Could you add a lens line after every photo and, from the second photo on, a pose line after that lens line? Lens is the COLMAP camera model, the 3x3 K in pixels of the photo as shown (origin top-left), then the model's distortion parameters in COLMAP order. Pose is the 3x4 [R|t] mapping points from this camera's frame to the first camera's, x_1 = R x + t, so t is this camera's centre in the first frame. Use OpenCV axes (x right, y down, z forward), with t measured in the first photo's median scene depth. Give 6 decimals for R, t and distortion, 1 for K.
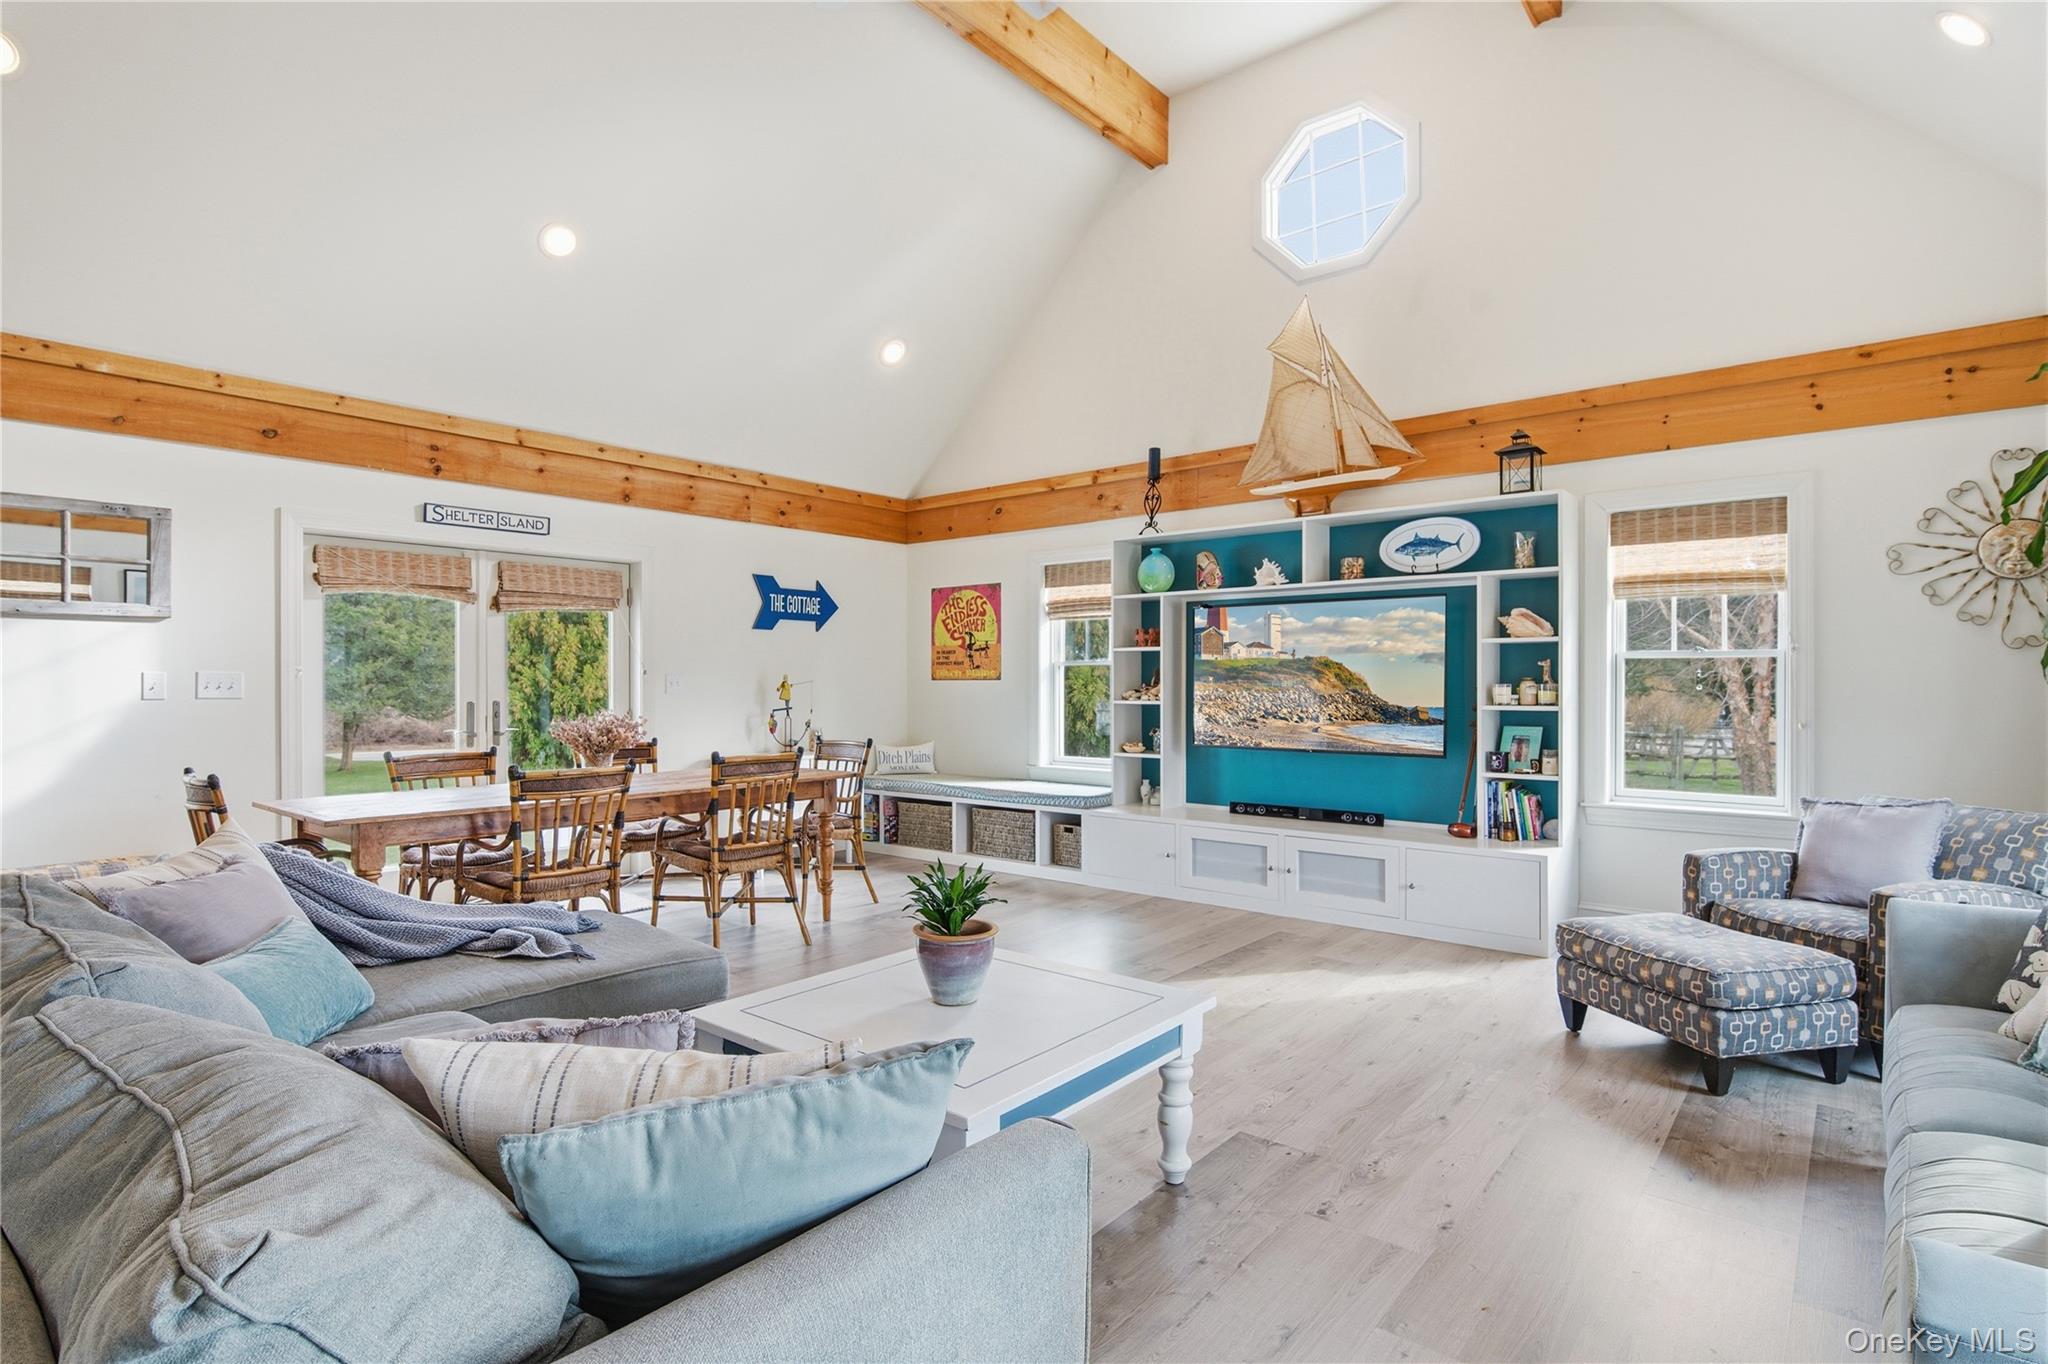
lens RADIAL K [[1035.3, 0, 1024.0], [0, 1035.3, 678.3], [0, 0, 1]] dist [0.010932, -0.000184]
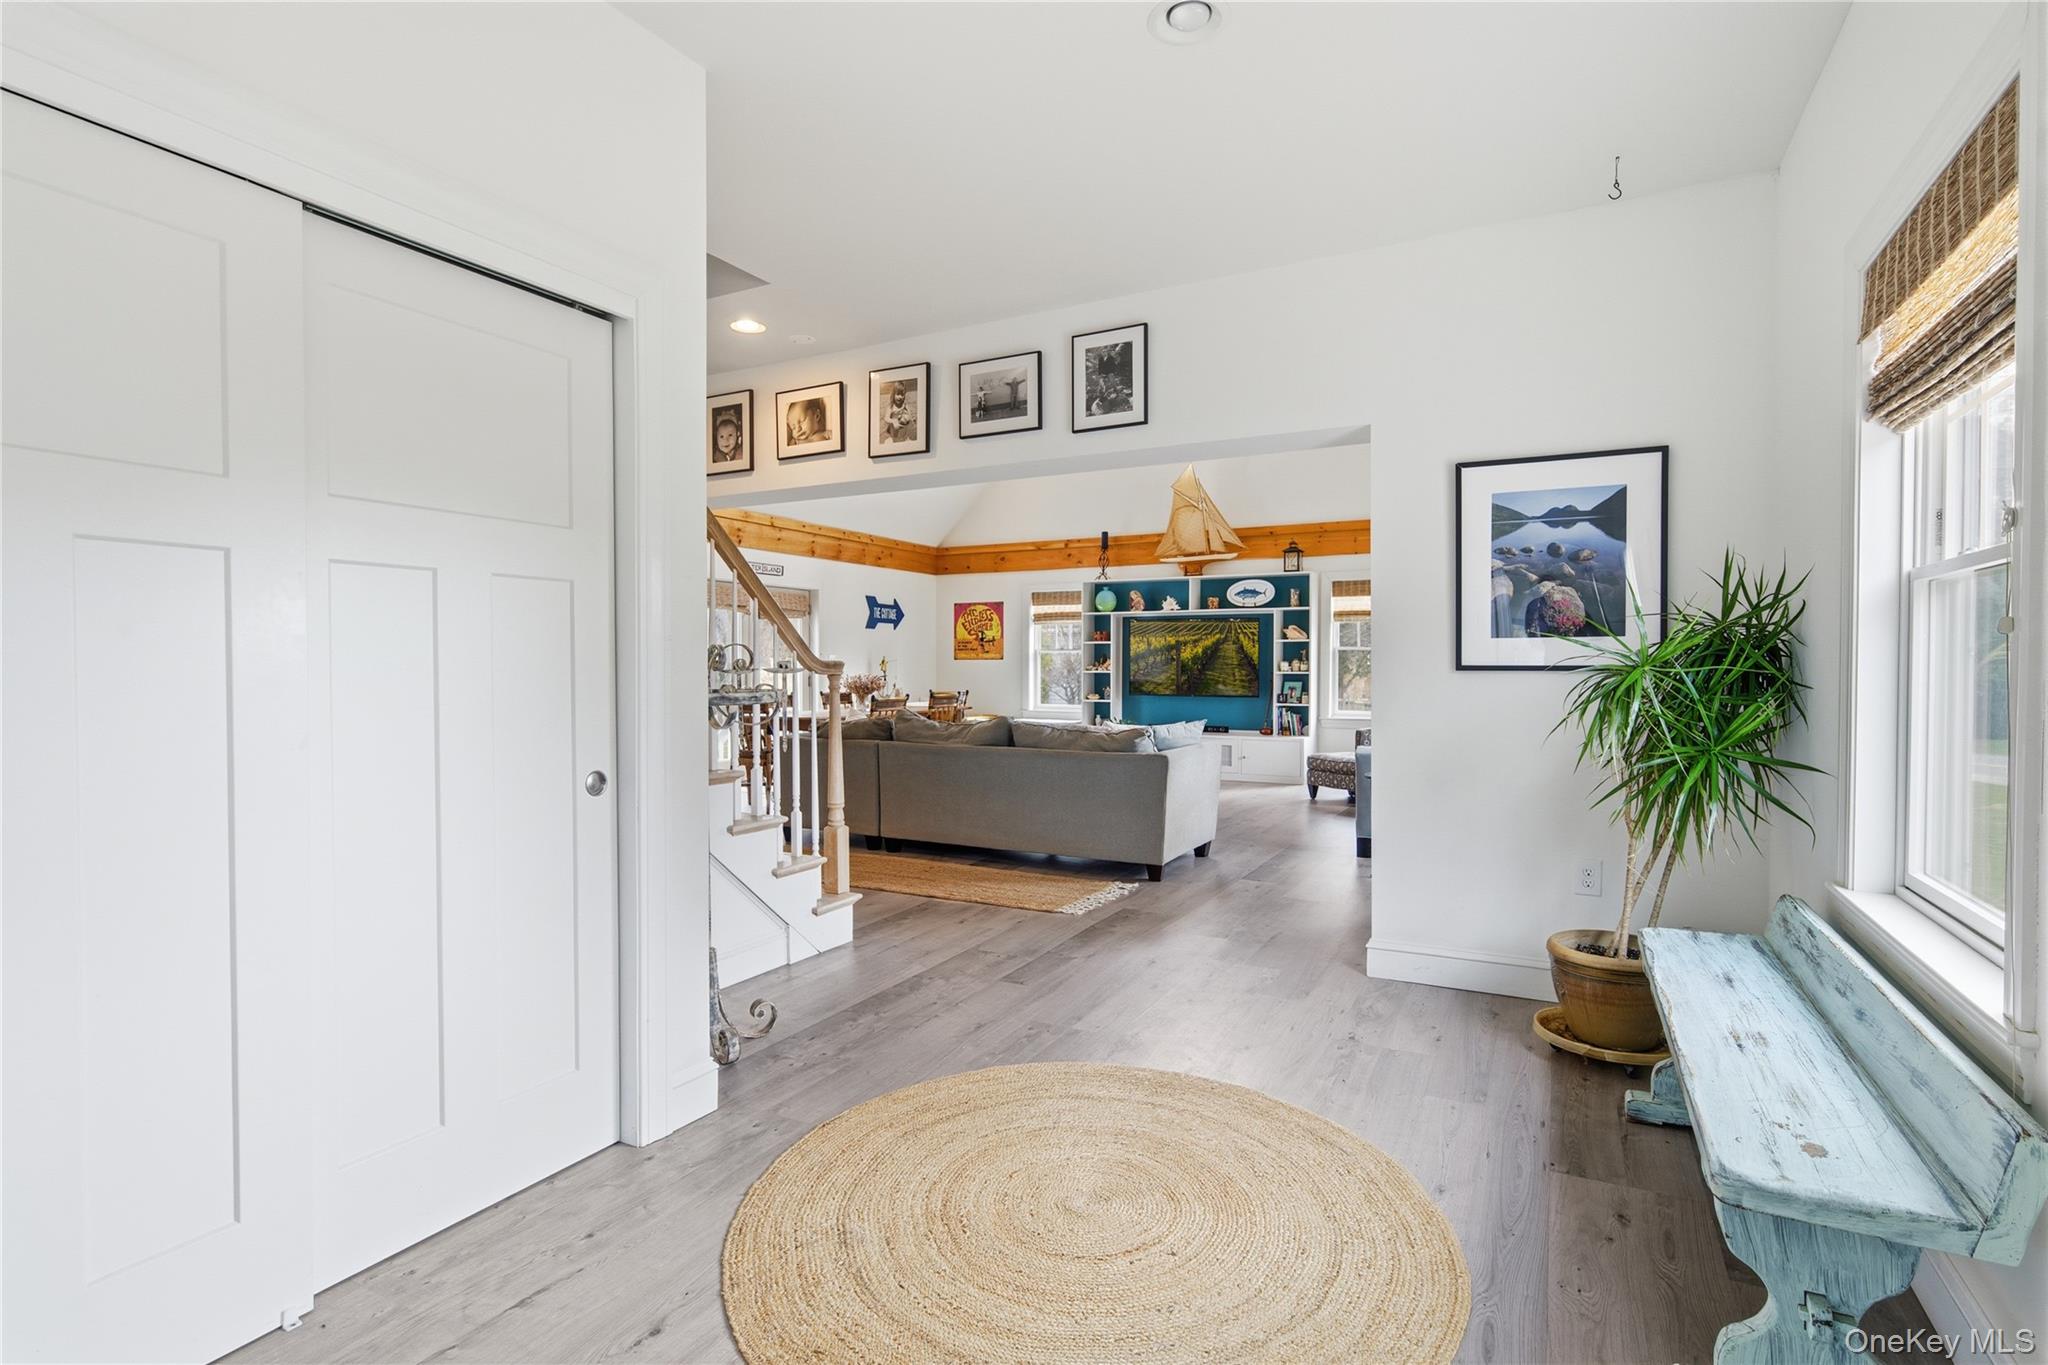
lens RADIAL K [[1006.1, 0, 1028.3], [0, 1006.1, 682.0], [0, 0, 1]] dist [-0.006295, -0.000685]
pose [[0.979352, -0.000281, 0.202163, -0.404025], [-0.003391, 0.999835, 0.017820, 0.011150], [-0.202134, -0.018138, 0.979190, -0.783261]]
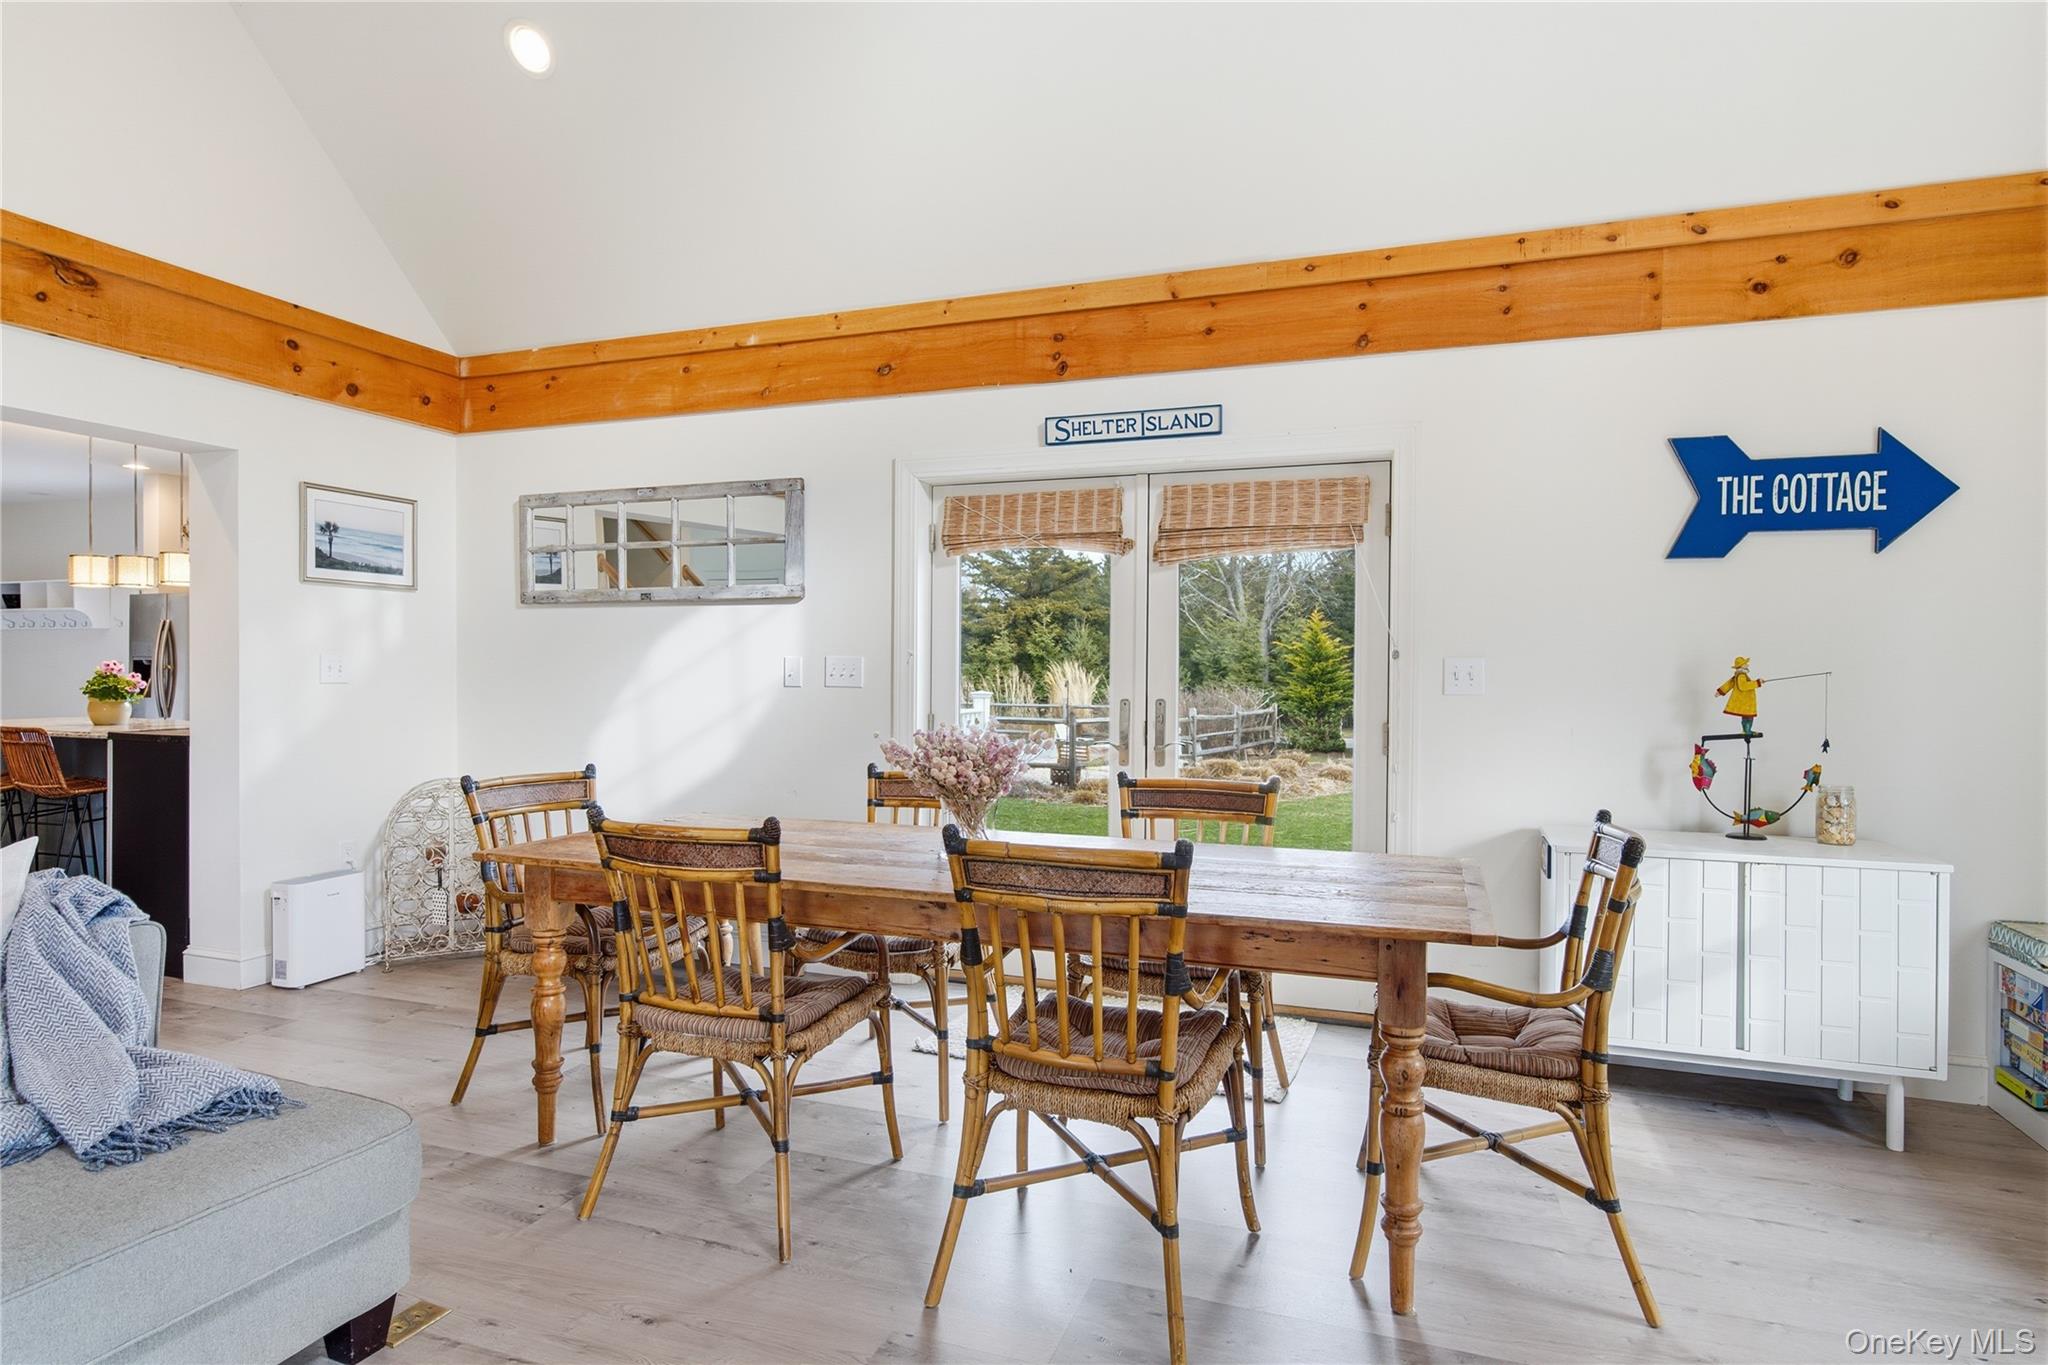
lens RADIAL K [[1090.5, 0, 1026.4], [0, 1090.5, 687.2], [0, 0, 1]] dist [-0.000446, 0.000140]
pose [[0.342866, 0.017337, -0.939224, 0.118318], [-0.003746, 0.999847, 0.017088, 0.002863], [0.939377, -0.002341, 0.342879, 0.684469]]
